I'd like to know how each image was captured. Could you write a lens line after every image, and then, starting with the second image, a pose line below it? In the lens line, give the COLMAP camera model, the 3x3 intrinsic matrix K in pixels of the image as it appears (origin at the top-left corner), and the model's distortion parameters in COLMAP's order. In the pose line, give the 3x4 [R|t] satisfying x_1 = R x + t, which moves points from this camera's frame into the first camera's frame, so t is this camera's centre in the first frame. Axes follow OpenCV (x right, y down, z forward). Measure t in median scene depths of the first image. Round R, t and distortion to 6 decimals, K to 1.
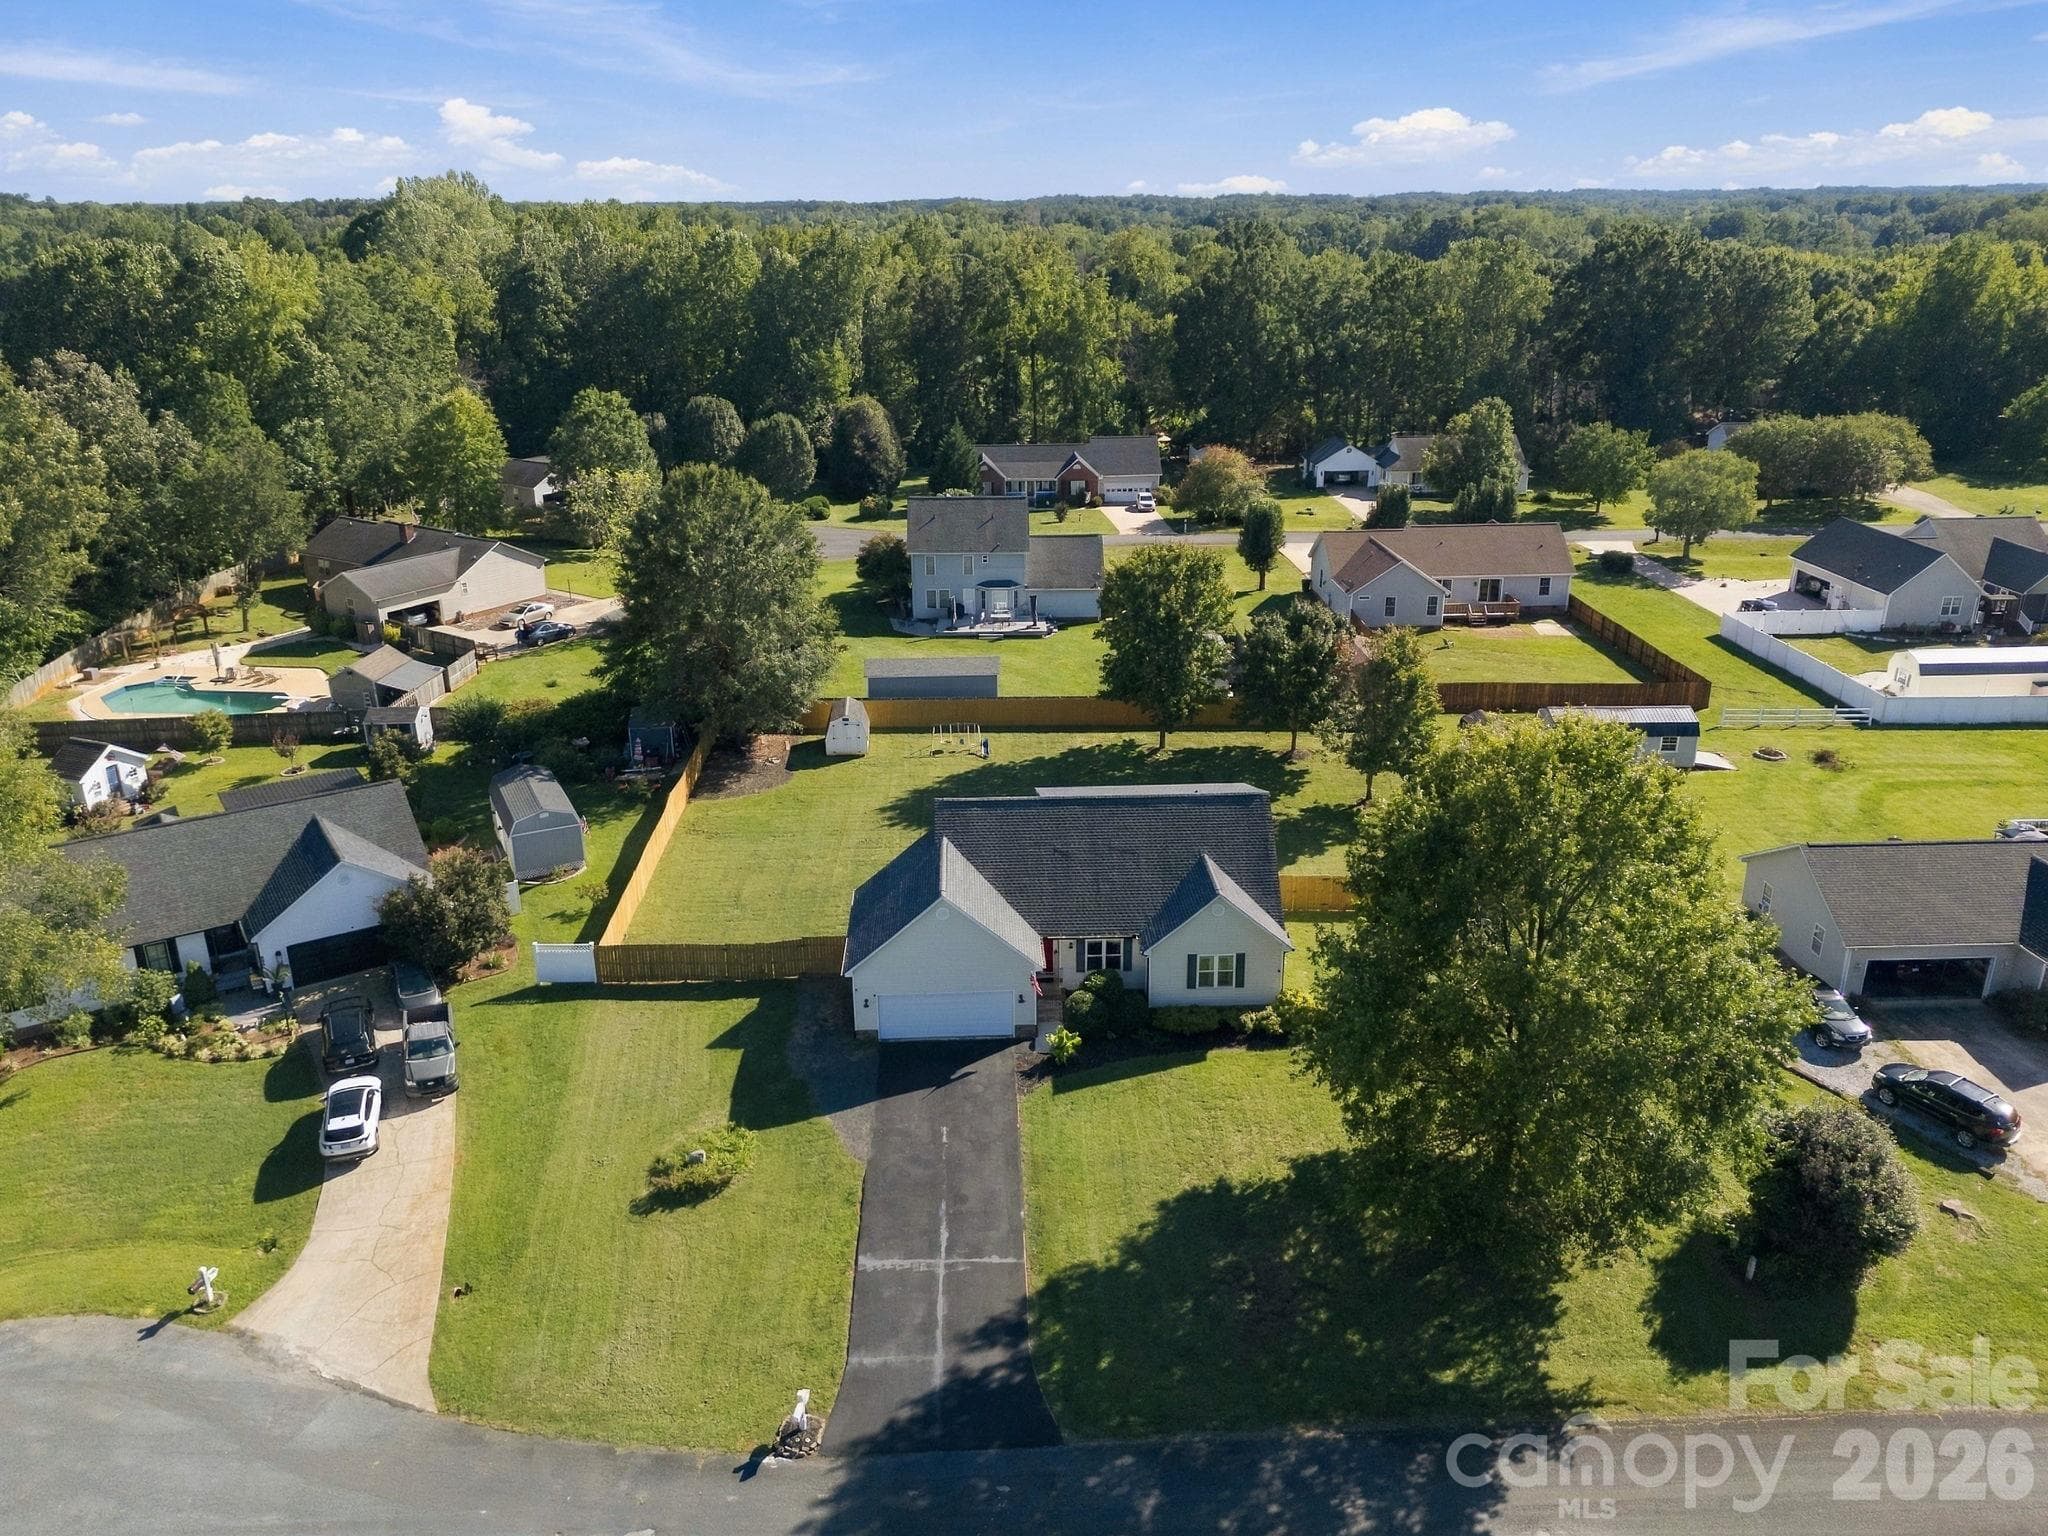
lens RADIAL K [[1503.6, 0, 1020.6], [0, 1503.6, 764.0], [0, 0, 1]] dist [0.055929, -0.046906]
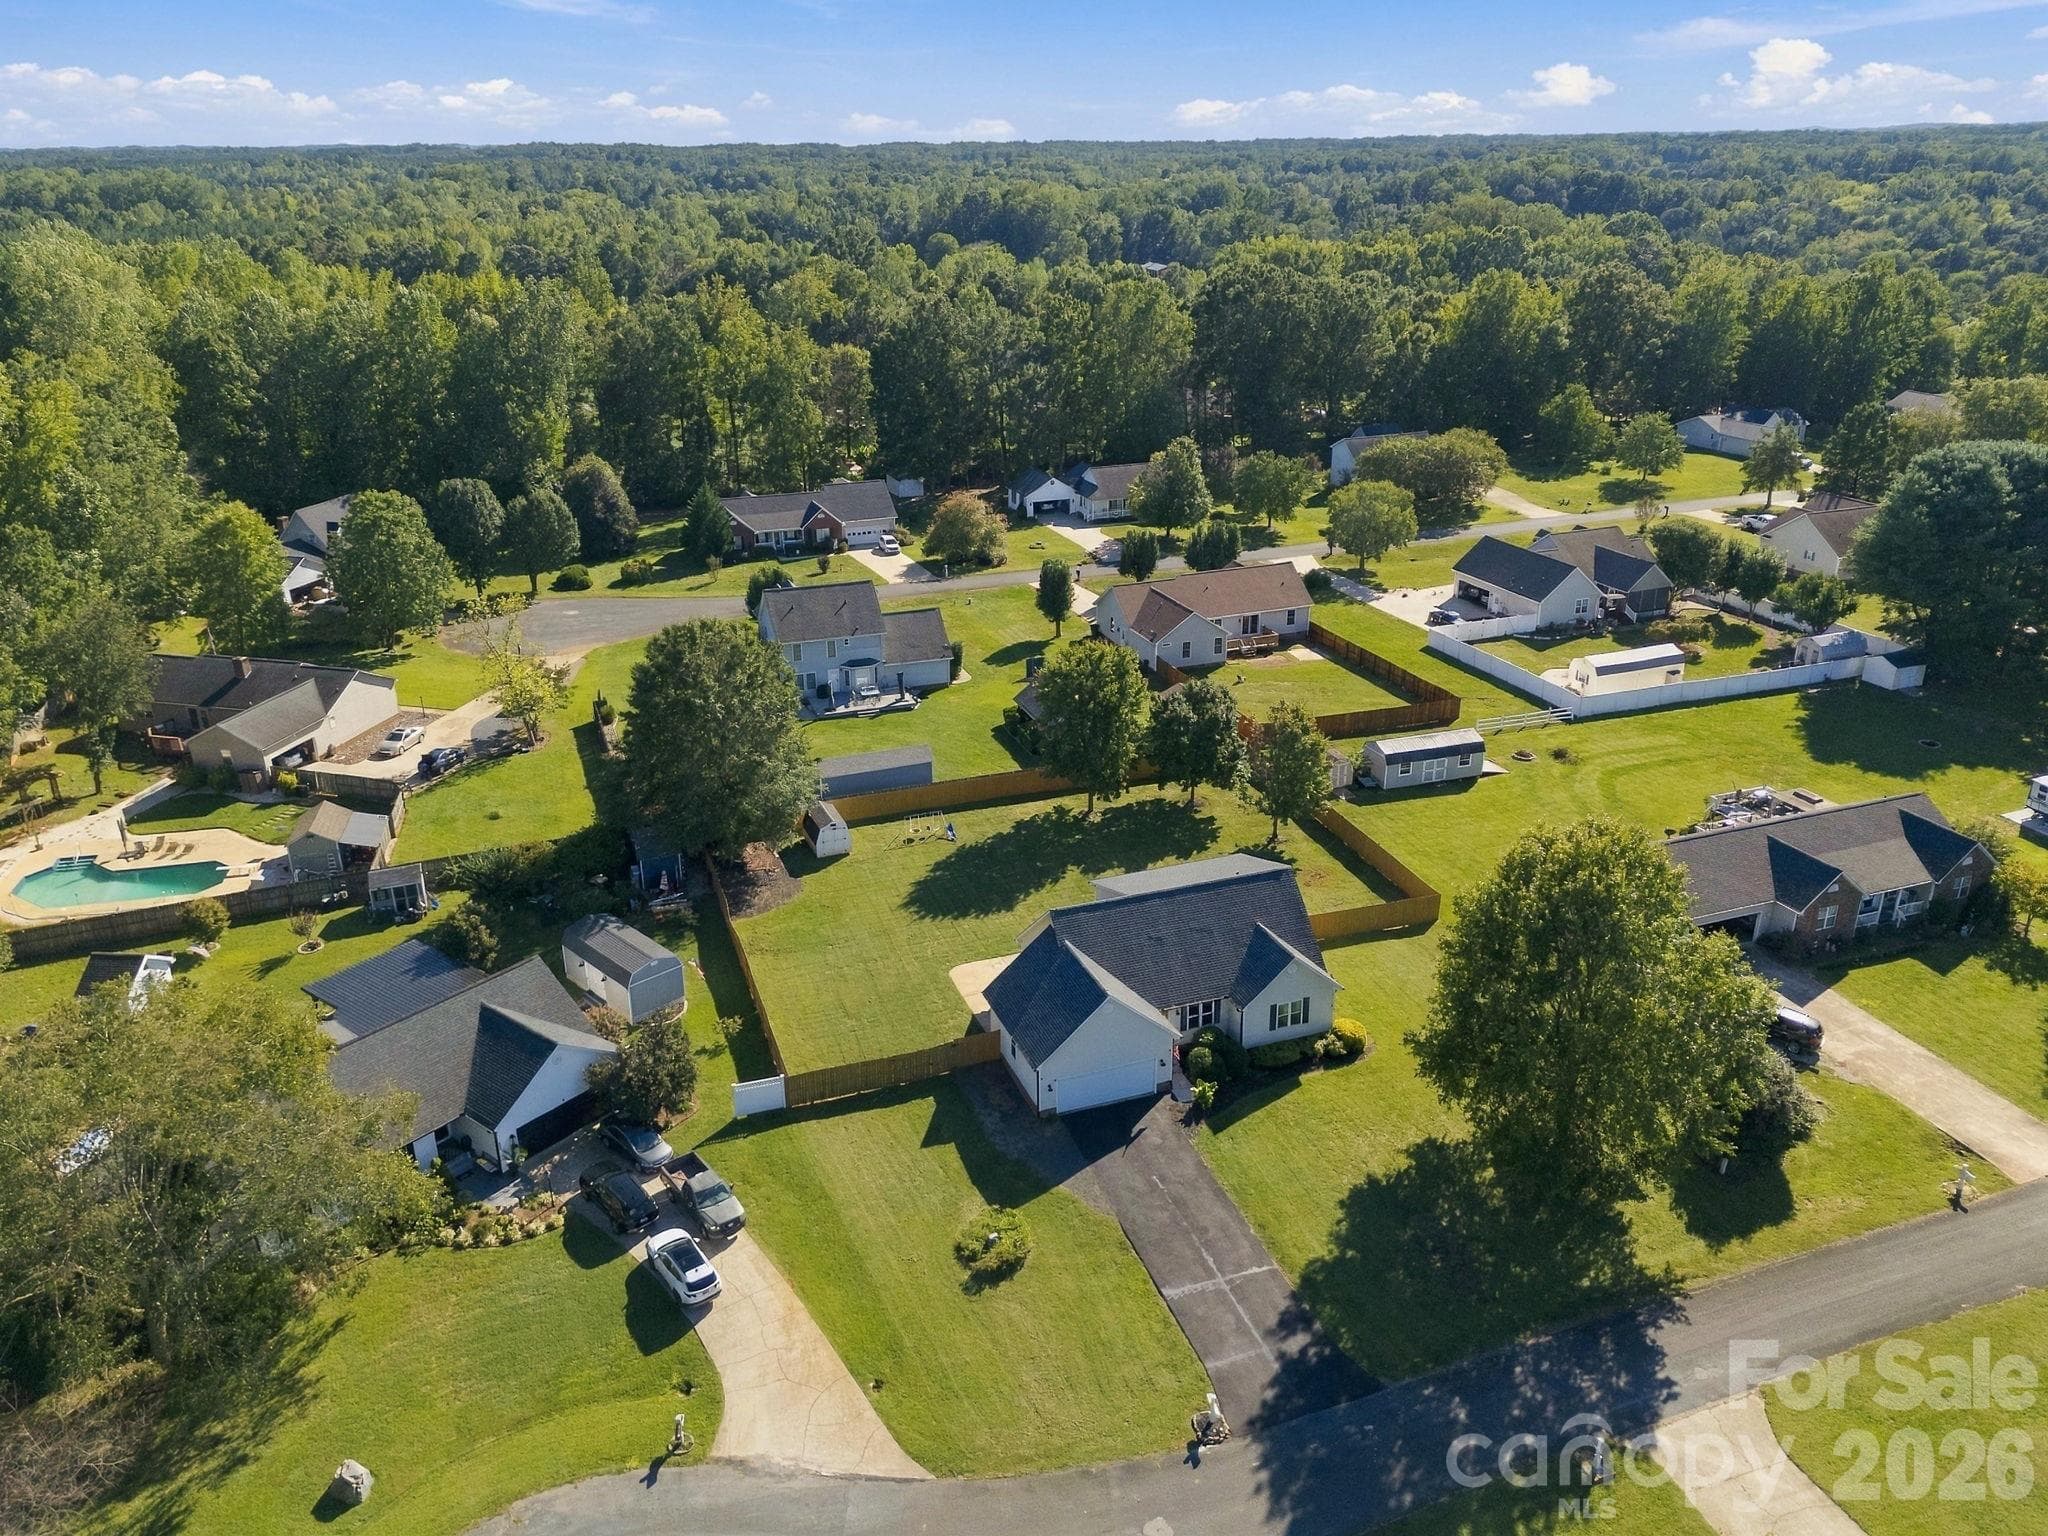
lens RADIAL K [[1503.6, 0, 1019.8], [0, 1503.6, 762.1], [0, 0, 1]] dist [0.055929, -0.046906]
pose [[0.950479, -0.119920, 0.286720, -0.304187], [0.111375, 0.992714, 0.045992, -0.113871], [-0.290146, -0.011781, 0.956910, -0.122249]]
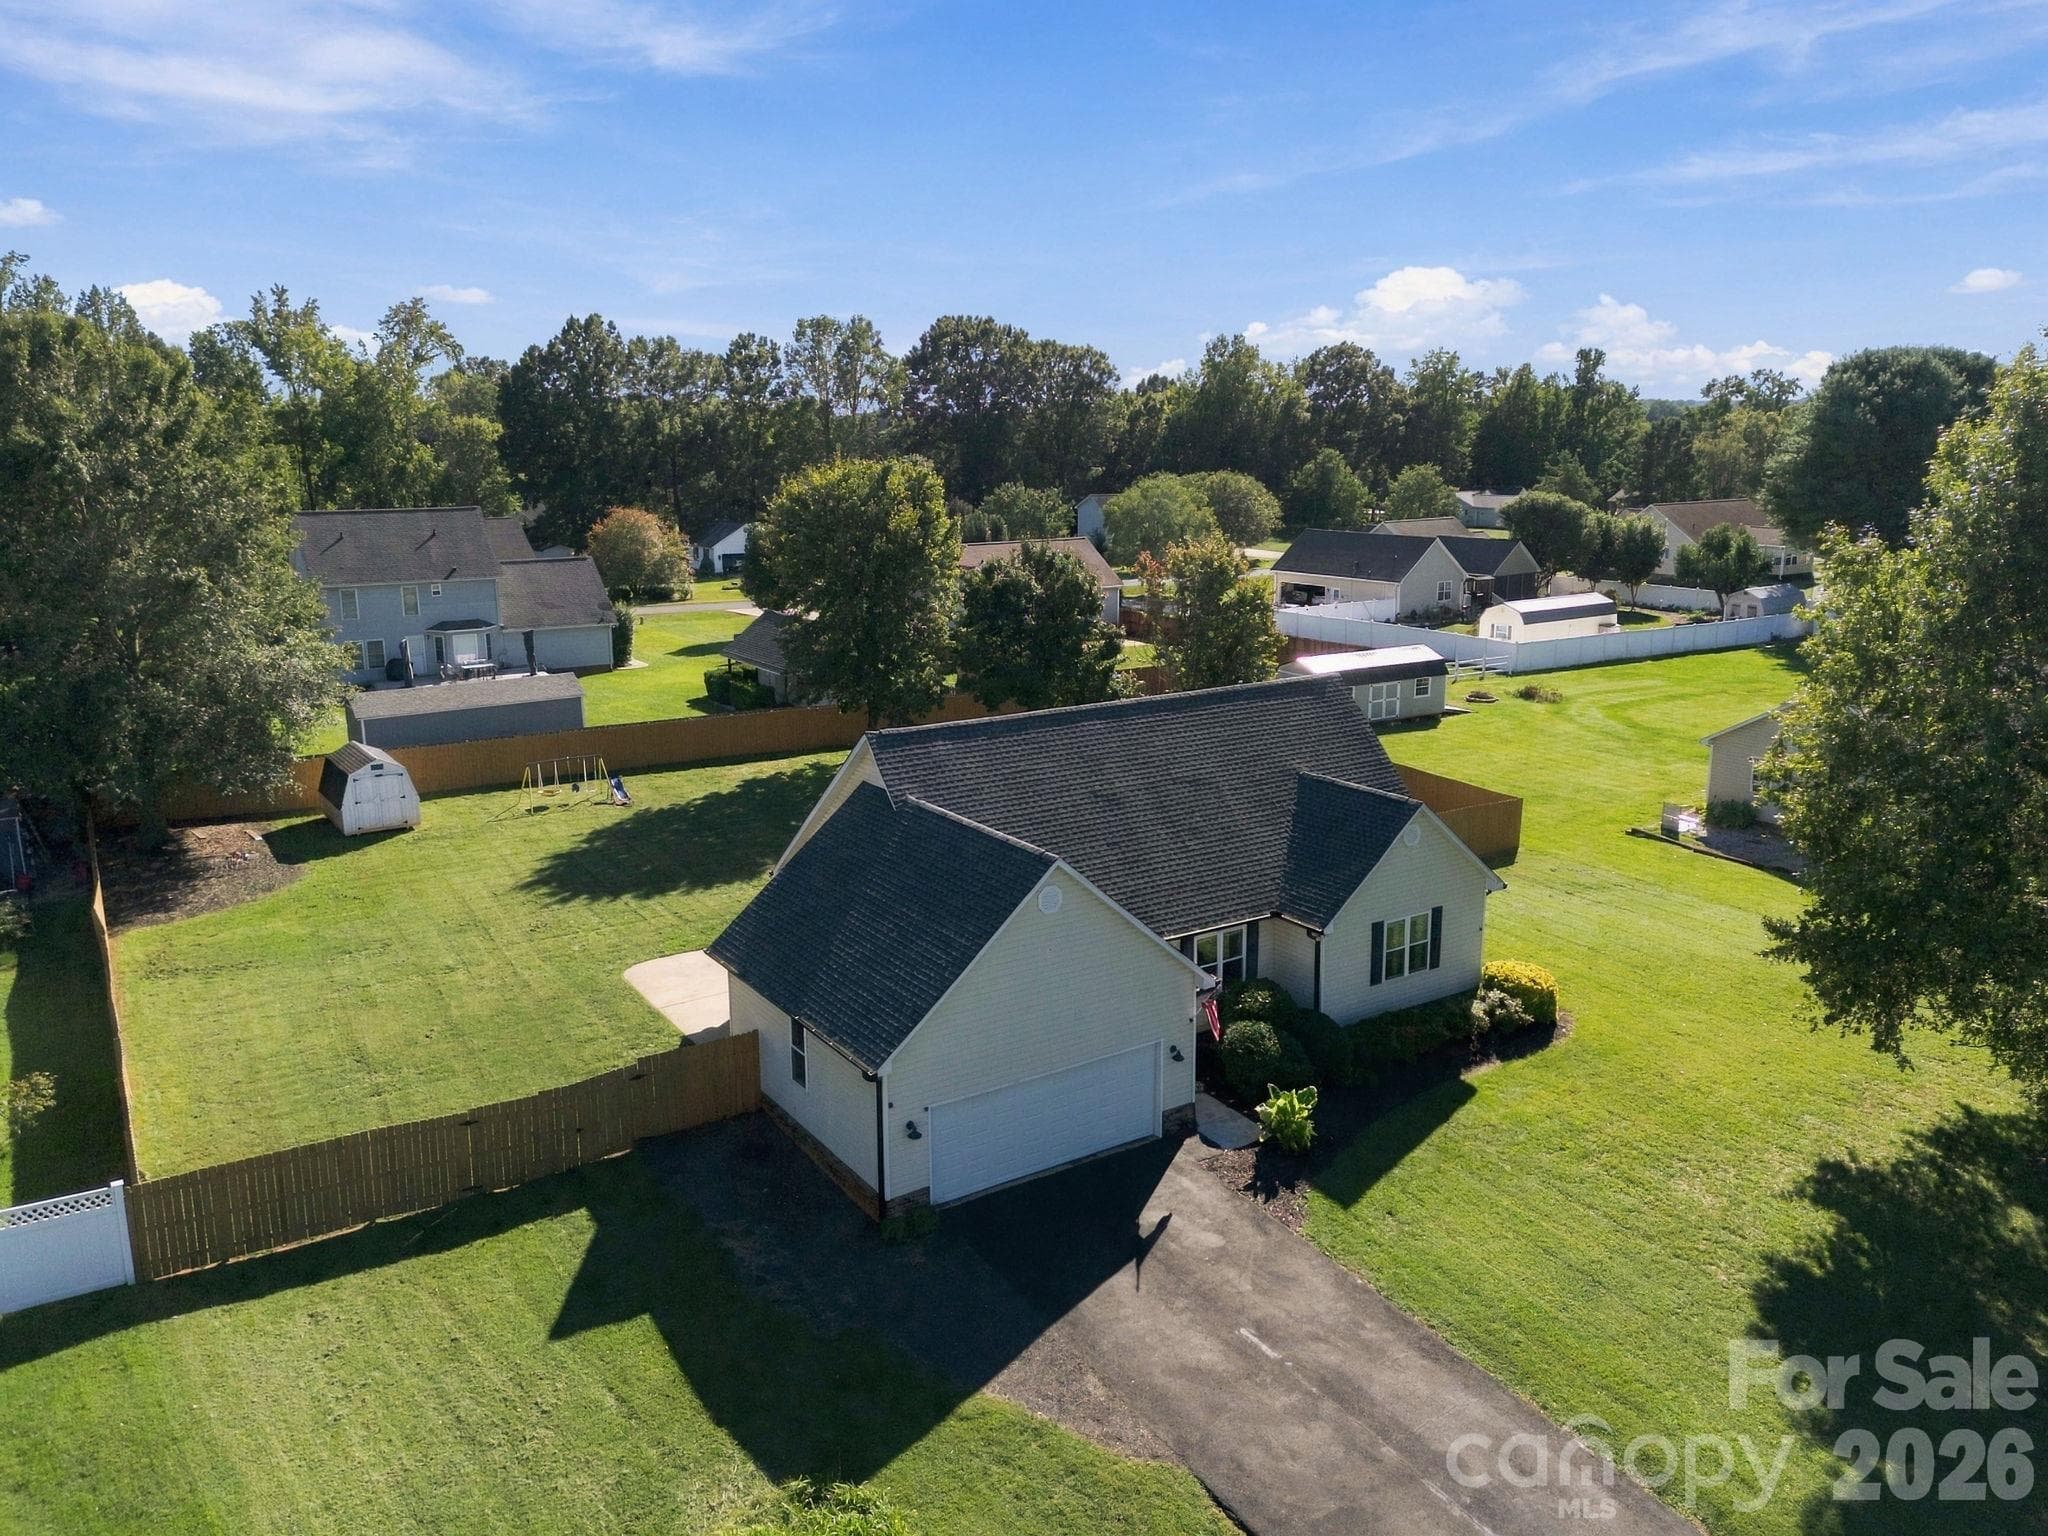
lens RADIAL K [[1503.6, 0, 1035.4], [0, 1503.6, 776.0], [0, 0, 1]] dist [0.055929, -0.046906]
pose [[0.855828, -0.114385, 0.504455, -0.195779], [0.178165, 0.980753, -0.079879, 0.065094], [-0.485609, 0.158239, 0.859735, 0.384813]]
